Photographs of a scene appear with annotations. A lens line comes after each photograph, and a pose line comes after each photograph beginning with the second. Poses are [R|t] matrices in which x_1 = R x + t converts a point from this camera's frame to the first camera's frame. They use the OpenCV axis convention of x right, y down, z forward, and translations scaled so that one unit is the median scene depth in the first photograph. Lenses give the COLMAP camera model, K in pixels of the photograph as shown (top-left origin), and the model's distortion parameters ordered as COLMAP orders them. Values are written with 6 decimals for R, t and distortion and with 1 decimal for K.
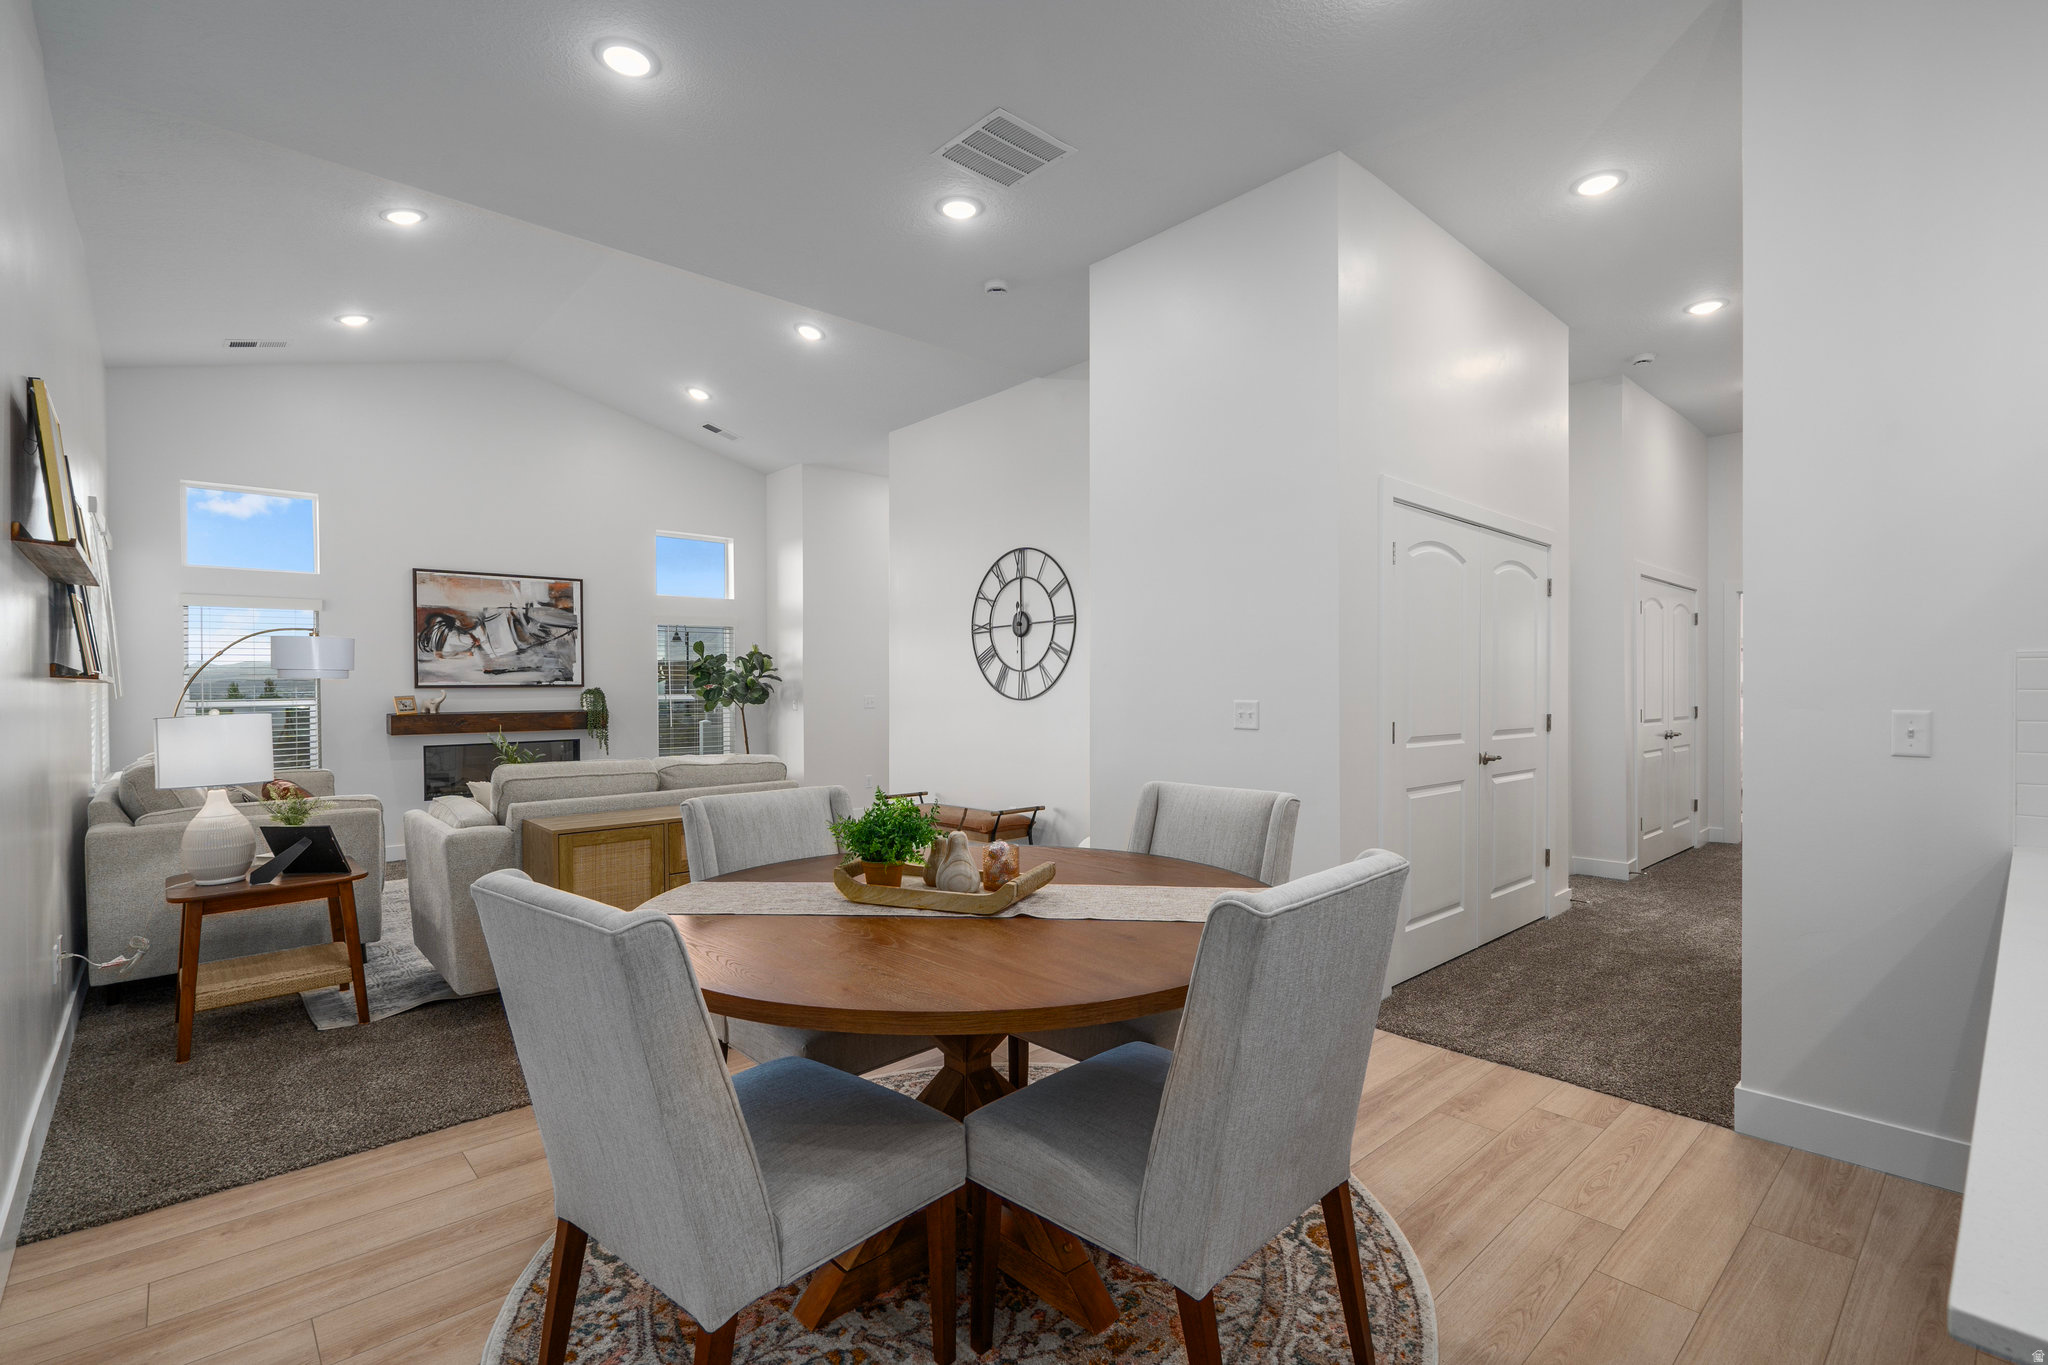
lens RADIAL K [[927.0, 0, 1016.0], [0, 927.0, 693.7], [0, 0, 1]] dist [-0.002303, 0.001195]
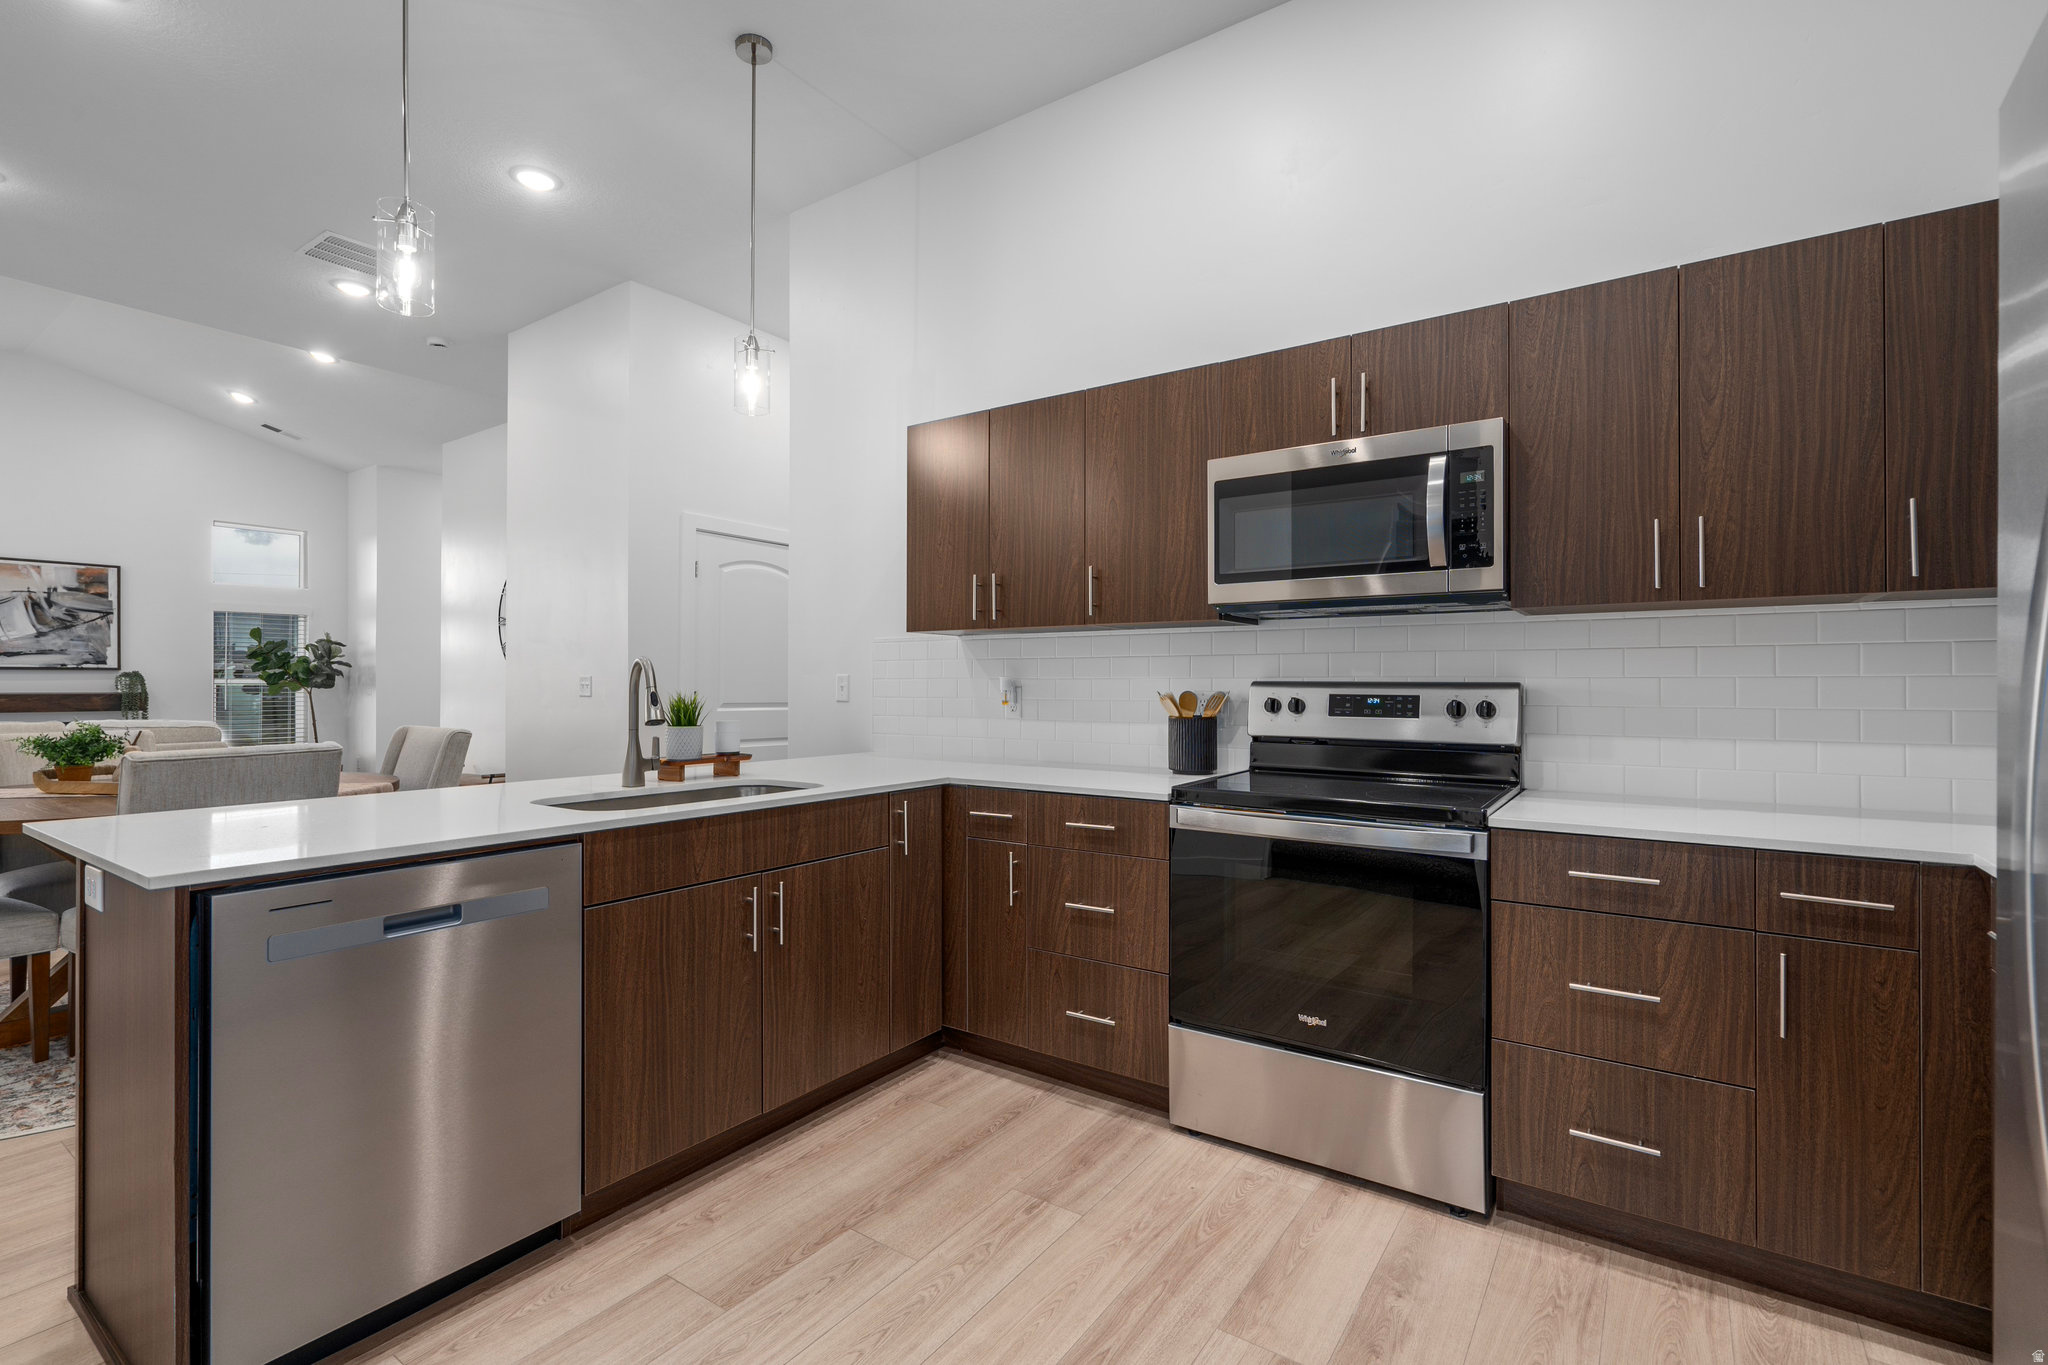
lens RADIAL K [[927.0, 0, 1030.2], [0, 927.0, 681.7], [0, 0, 1]] dist [-0.002303, 0.001195]
pose [[0.975464, 0.004720, 0.220107, 0.299882], [-0.001945, 0.999916, -0.012821, 0.017065], [-0.220149, 0.012078, 0.975391, -0.232016]]
